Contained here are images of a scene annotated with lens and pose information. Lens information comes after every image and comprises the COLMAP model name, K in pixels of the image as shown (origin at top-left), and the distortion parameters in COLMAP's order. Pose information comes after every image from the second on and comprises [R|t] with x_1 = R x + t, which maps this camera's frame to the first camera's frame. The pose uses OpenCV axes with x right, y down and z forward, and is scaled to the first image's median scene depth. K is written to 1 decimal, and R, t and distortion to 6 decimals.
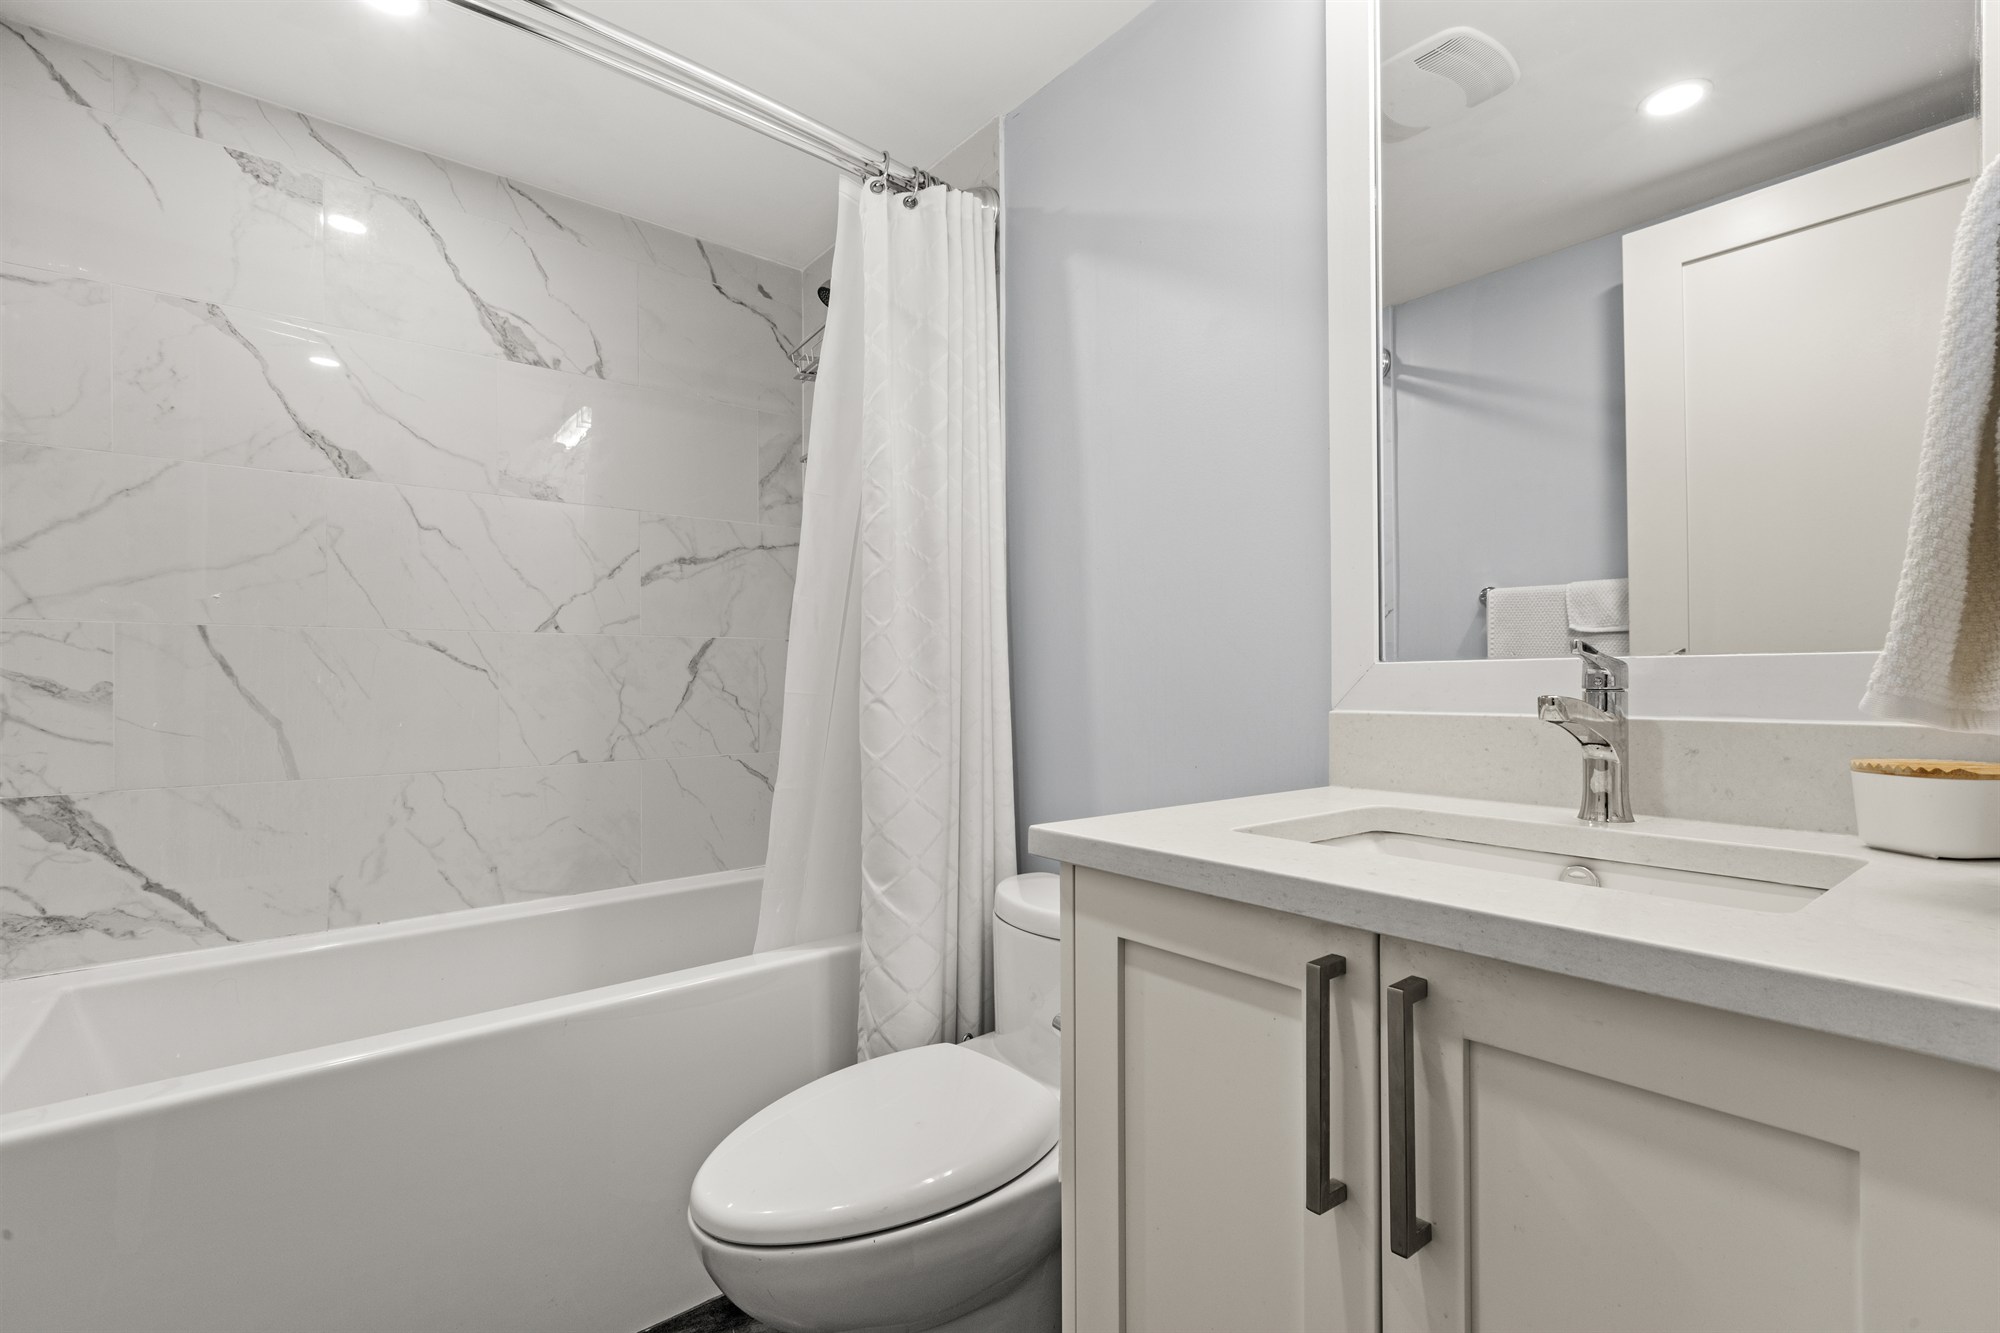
lens RADIAL K [[906.9, 0, 1007.2], [0, 906.9, 668.3], [0, 0, 1]] dist [0.001823, -0.000285]
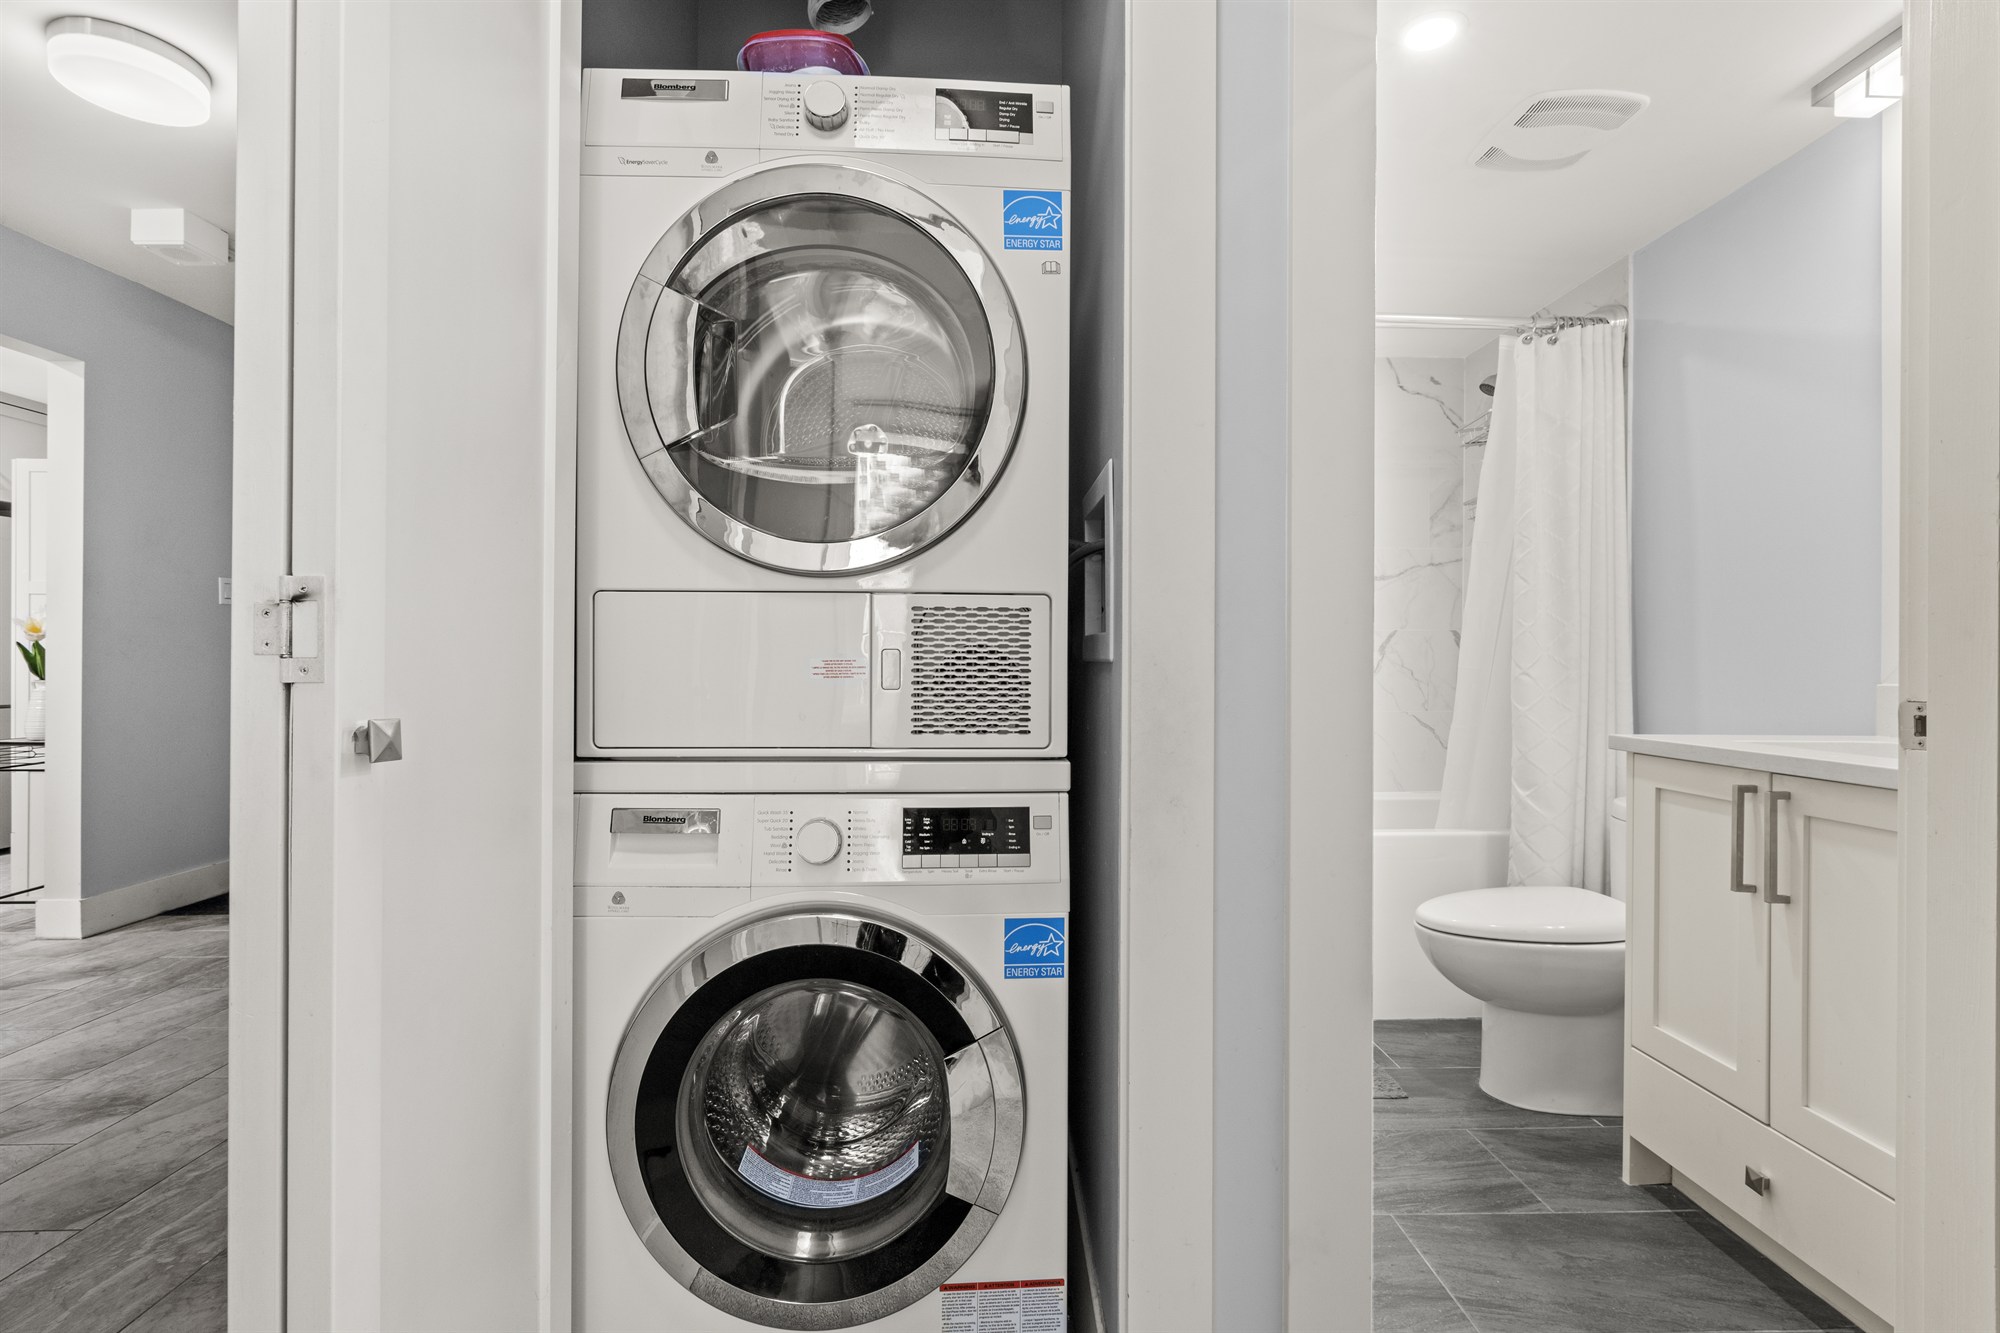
lens RADIAL K [[906.9, 0, 1007.2], [0, 906.9, 668.3], [0, 0, 1]] dist [0.001823, -0.000285]
pose [[0.788355, 0.011874, -0.615106, 0.112002], [0.002742, 0.999736, 0.022812, -0.010912], [0.615214, -0.019671, 0.788115, -0.748609]]
